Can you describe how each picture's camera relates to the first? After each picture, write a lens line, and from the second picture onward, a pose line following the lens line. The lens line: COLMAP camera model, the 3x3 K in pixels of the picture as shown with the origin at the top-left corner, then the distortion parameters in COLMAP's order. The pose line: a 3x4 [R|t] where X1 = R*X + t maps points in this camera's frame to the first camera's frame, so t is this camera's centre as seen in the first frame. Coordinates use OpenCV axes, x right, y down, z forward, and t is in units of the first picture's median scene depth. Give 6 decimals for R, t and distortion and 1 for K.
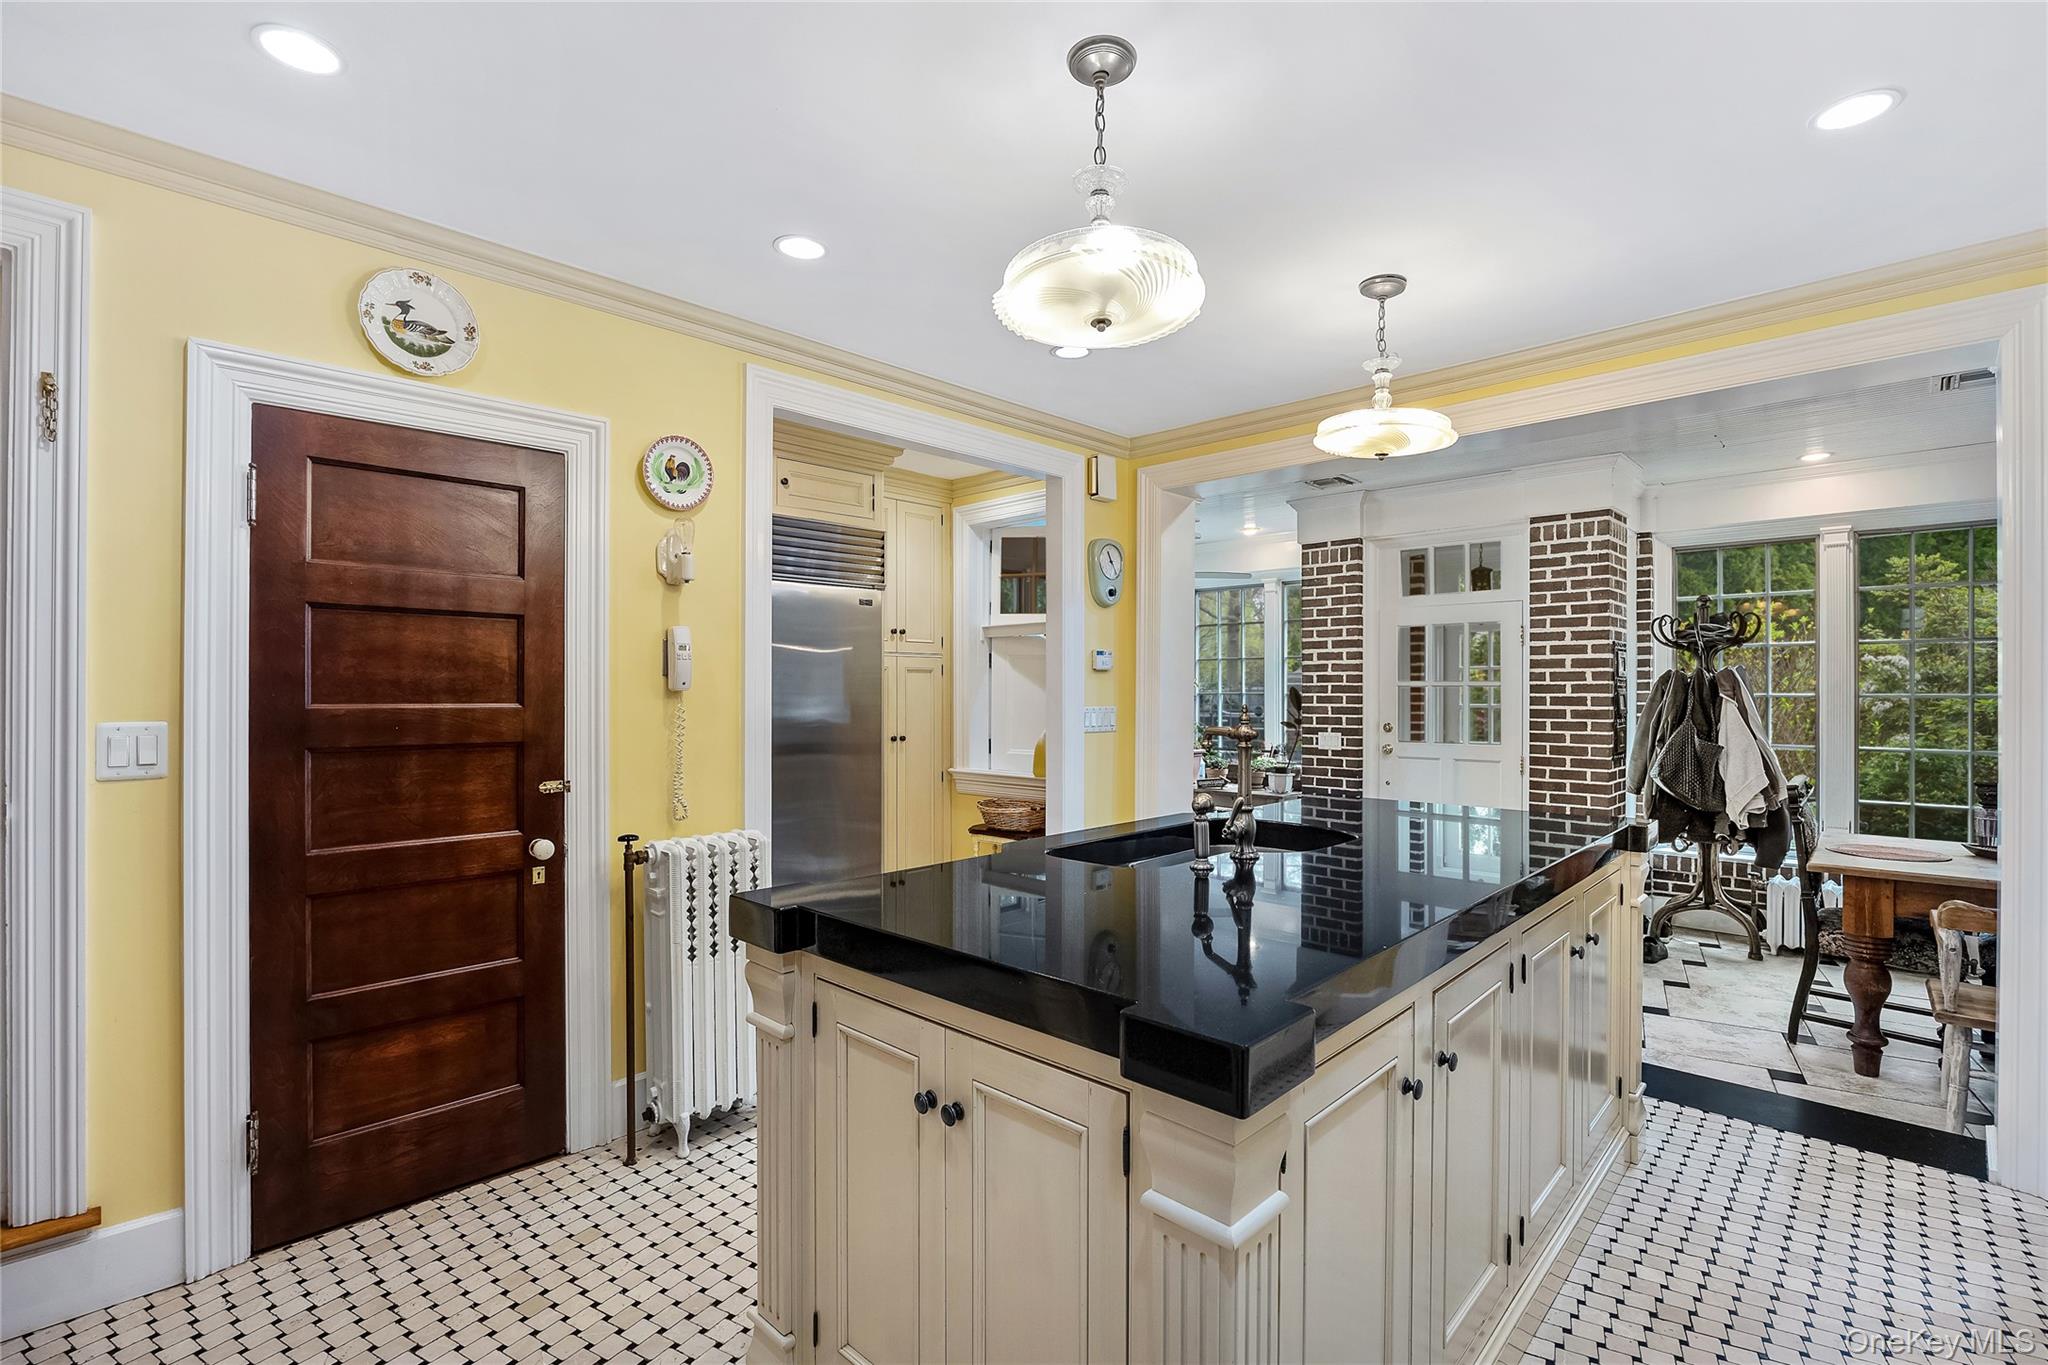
lens RADIAL K [[972.1, 0, 1017.3], [0, 972.1, 684.6], [0, 0, 1]] dist [-0.006379, -0.000997]
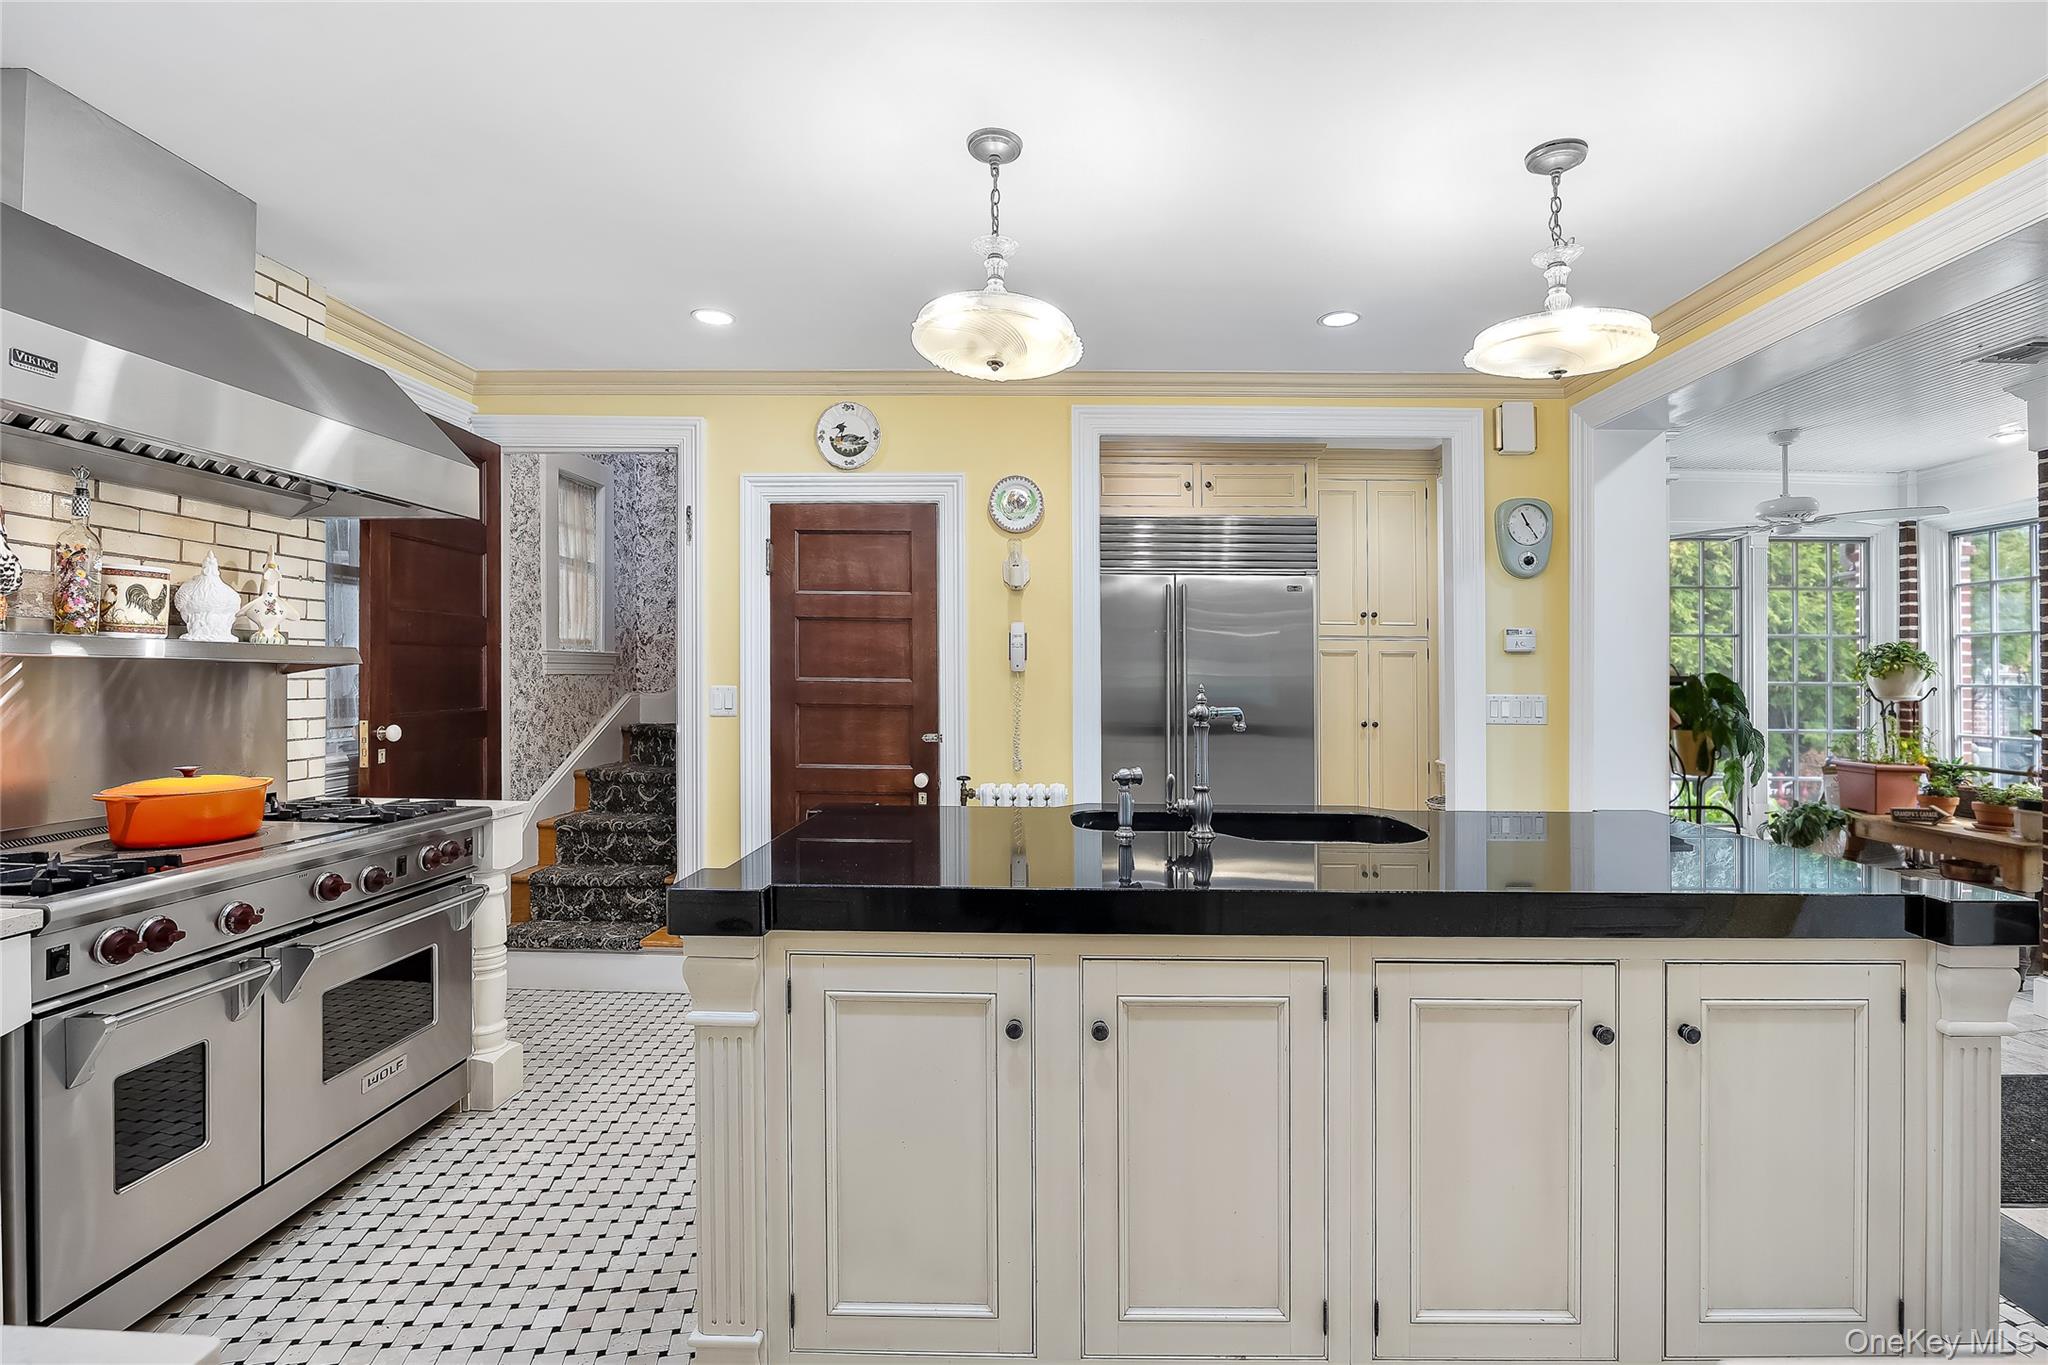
lens RADIAL K [[972.1, 0, 1018.8], [0, 972.1, 675.8], [0, 0, 1]] dist [-0.006379, -0.000997]
pose [[0.654785, 0.007251, -0.755781, 0.697016], [-0.004762, 0.999974, 0.005468, 0.005498], [0.755801, 0.000019, 0.654802, 0.163715]]
